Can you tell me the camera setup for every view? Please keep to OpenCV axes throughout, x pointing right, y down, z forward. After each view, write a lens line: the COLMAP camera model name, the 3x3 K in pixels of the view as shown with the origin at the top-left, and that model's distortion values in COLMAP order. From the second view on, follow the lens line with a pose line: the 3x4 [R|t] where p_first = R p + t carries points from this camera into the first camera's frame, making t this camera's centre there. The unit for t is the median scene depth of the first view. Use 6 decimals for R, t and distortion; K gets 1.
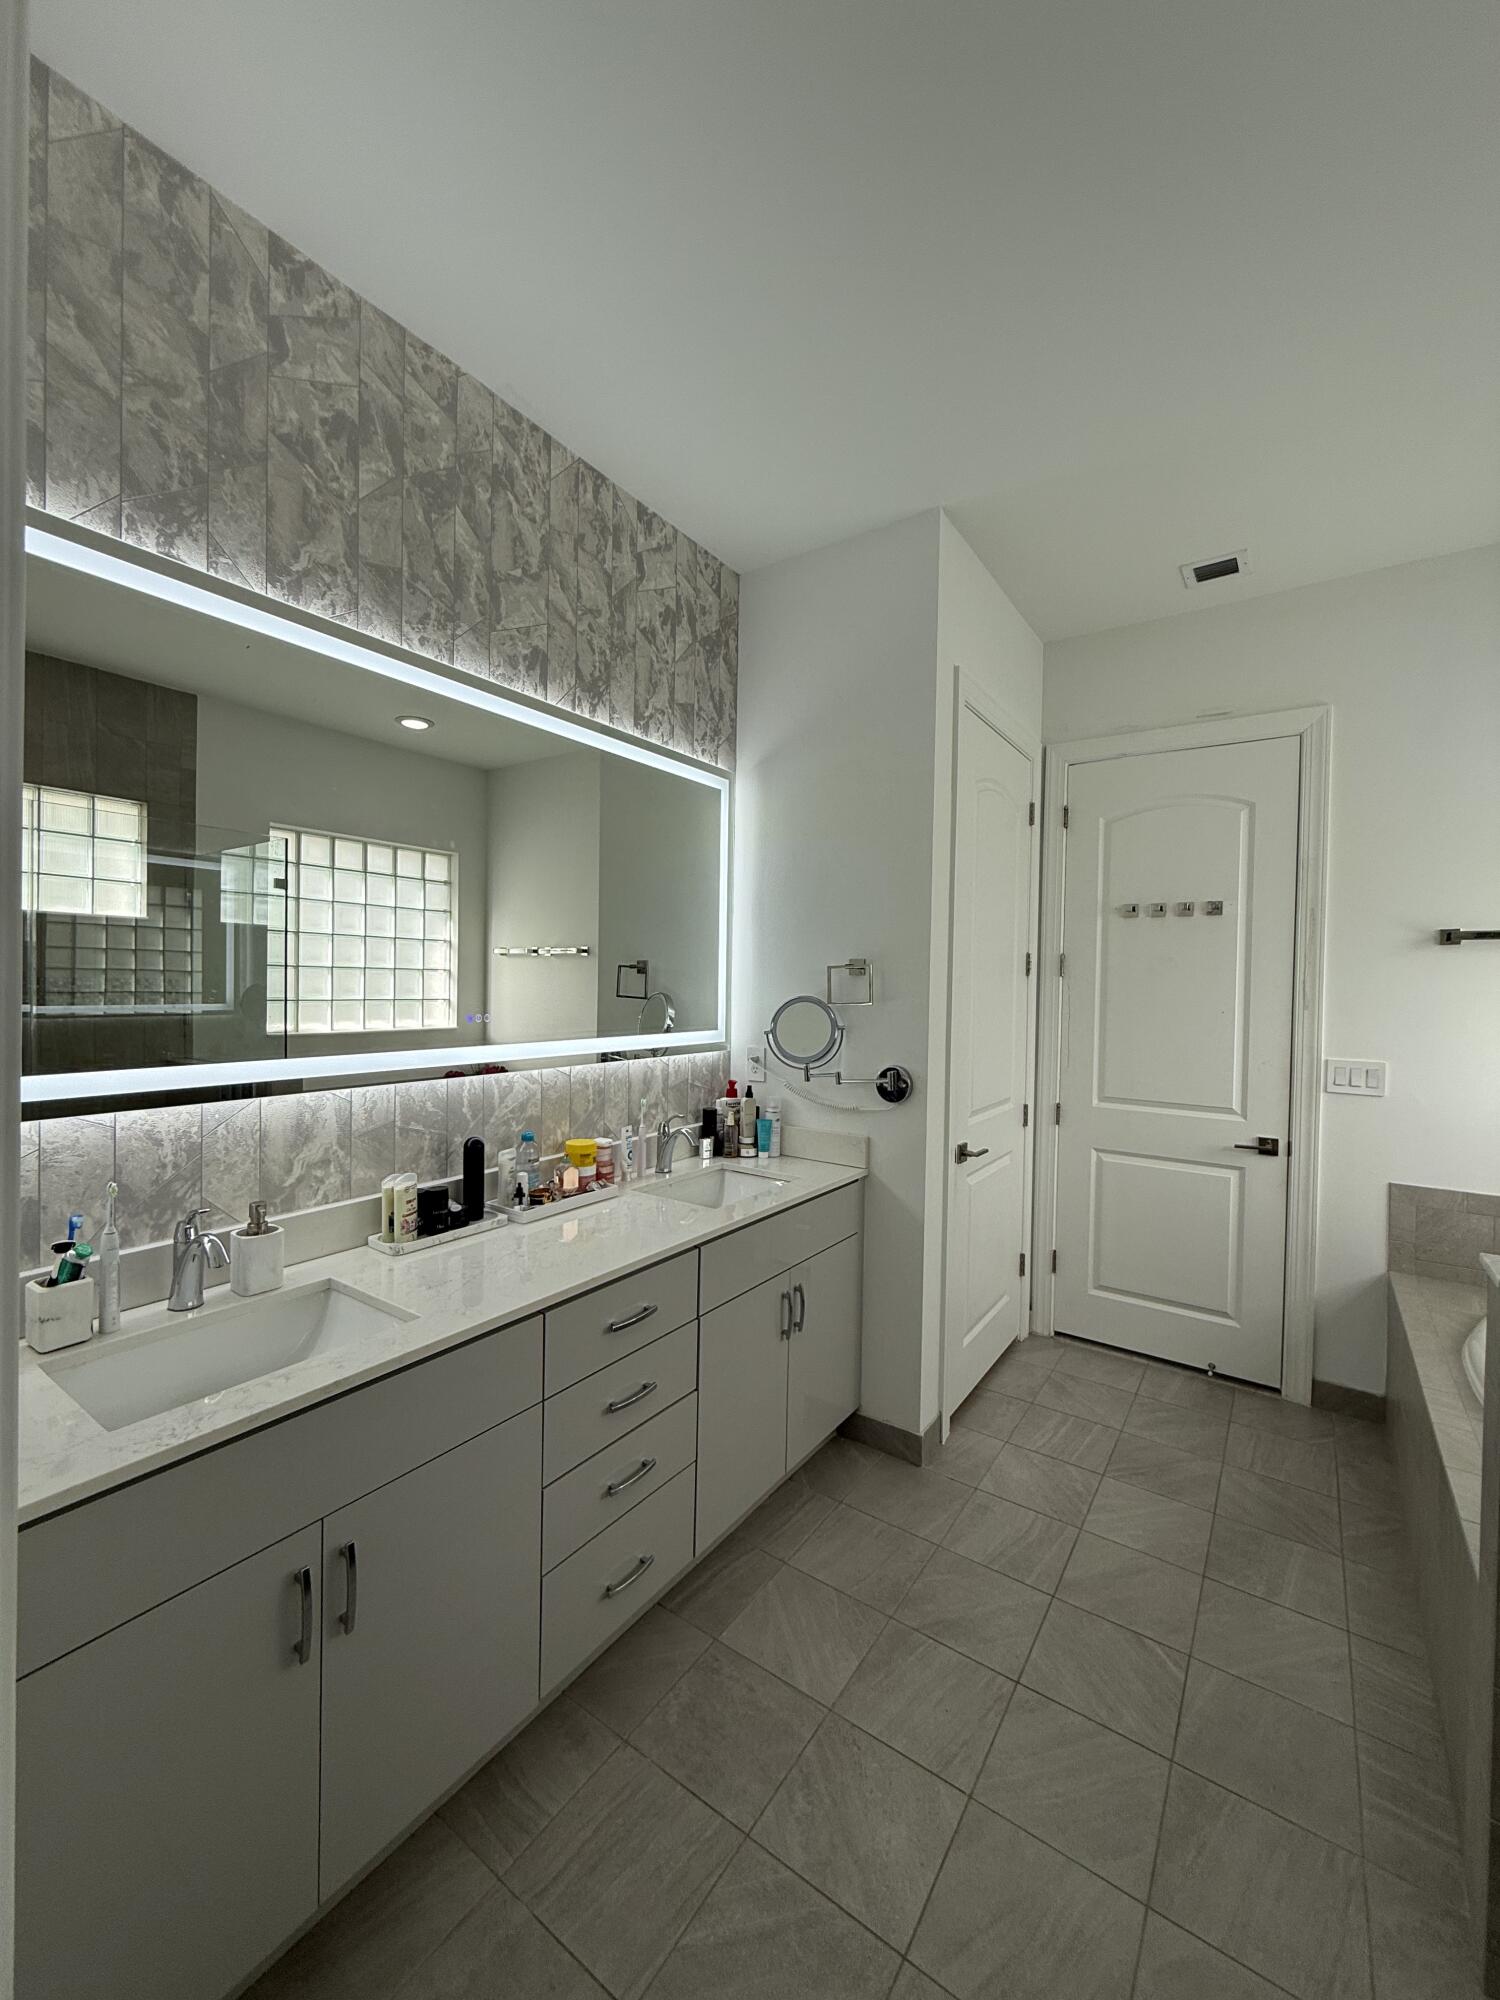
lens RADIAL K [[790.0, 0, 754.4], [0, 790.0, 997.2], [0, 0, 1]] dist [-0.002732, -0.000006]
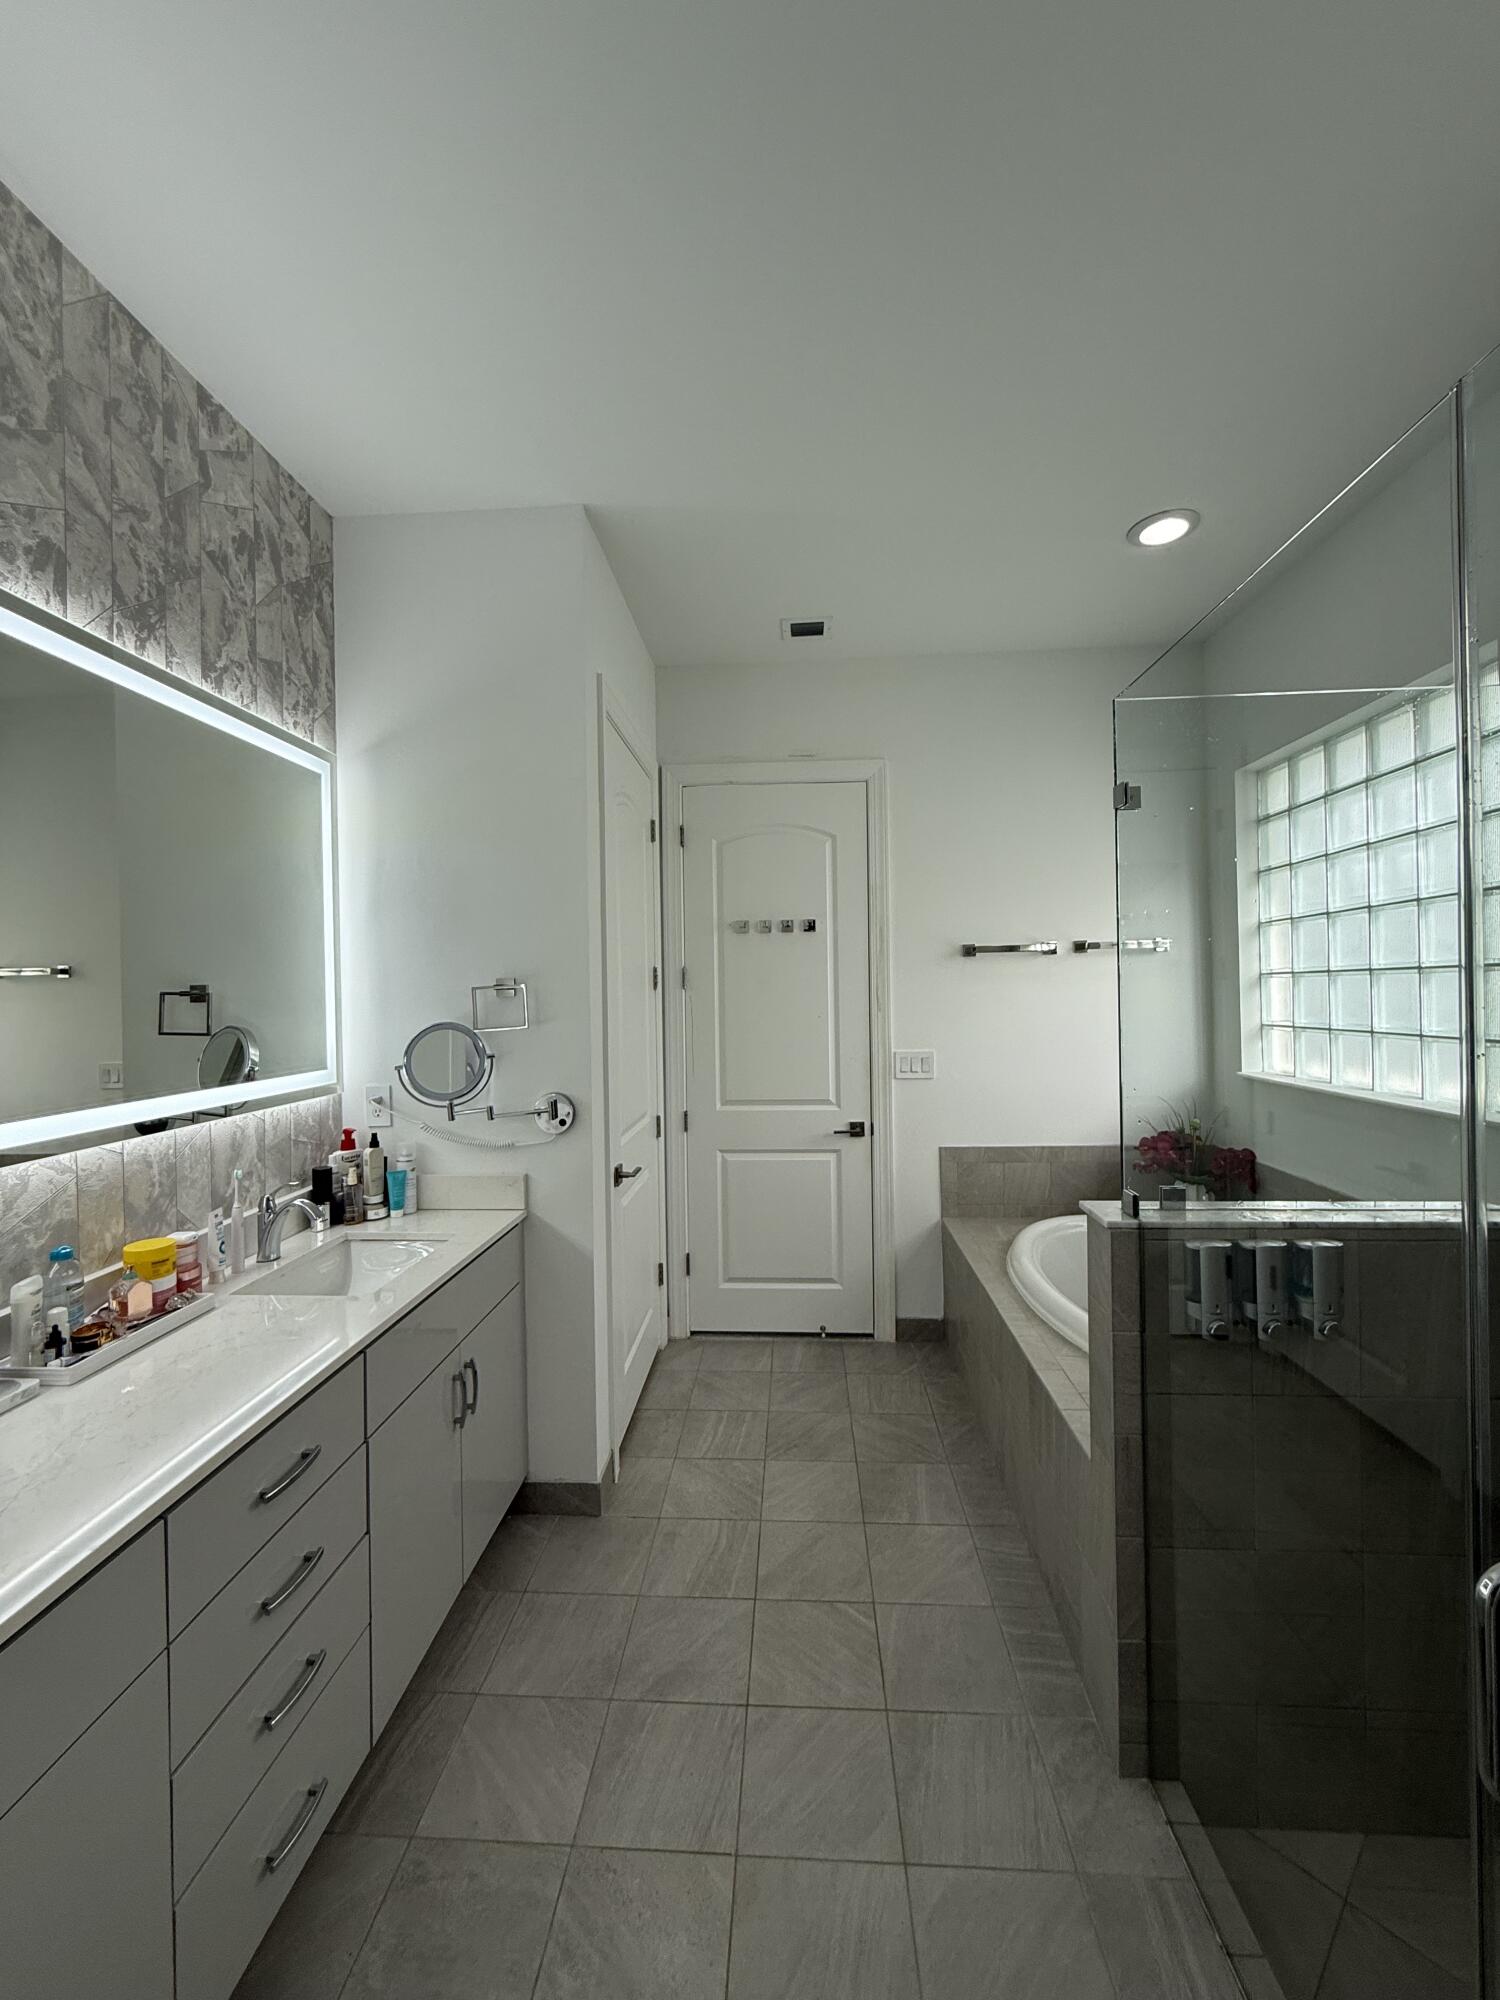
lens RADIAL K [[790.0, 0, 749.5], [0, 790.0, 995.6], [0, 0, 1]] dist [-0.002732, -0.000006]
pose [[0.854368, -0.034372, 0.518530, -0.102496], [0.041723, 0.999126, -0.002516, -0.015186], [-0.517990, 0.023785, 0.855056, 0.087828]]
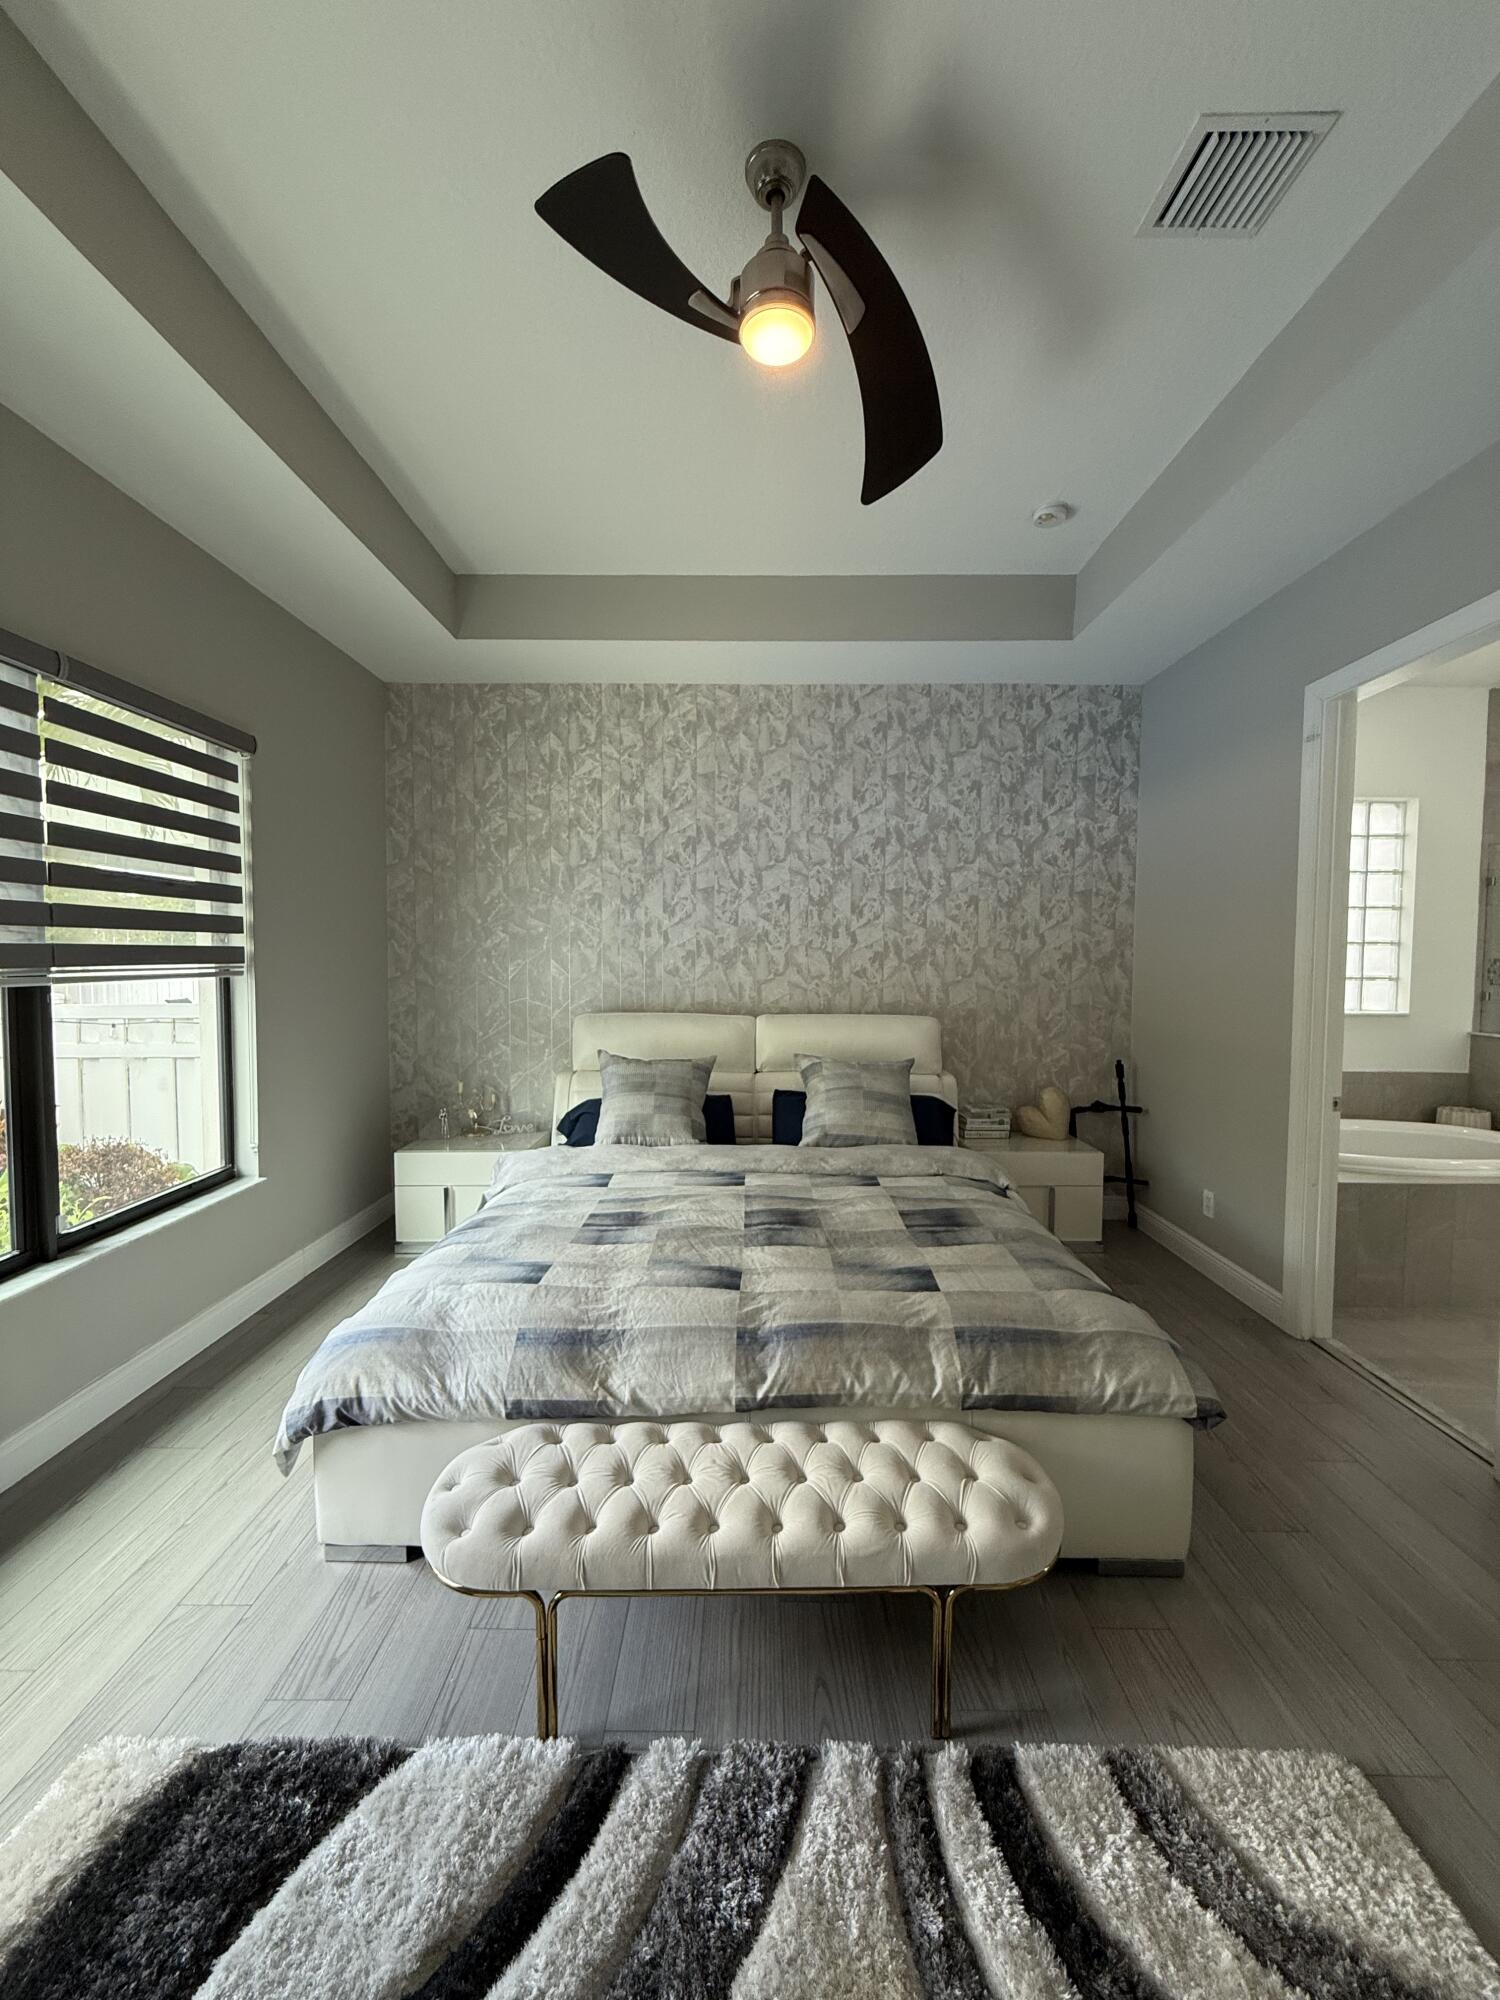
lens RADIAL K [[876.9, 0, 751.7], [0, 876.9, 977.8], [0, 0, 1]] dist [0.035714, 0.000123]
pose [[0.571508, 0.004190, -0.820586, 1.547324], [-0.009946, 0.999949, -0.001822, -0.185625], [0.820536, 0.009203, 0.571520, 0.020896]]
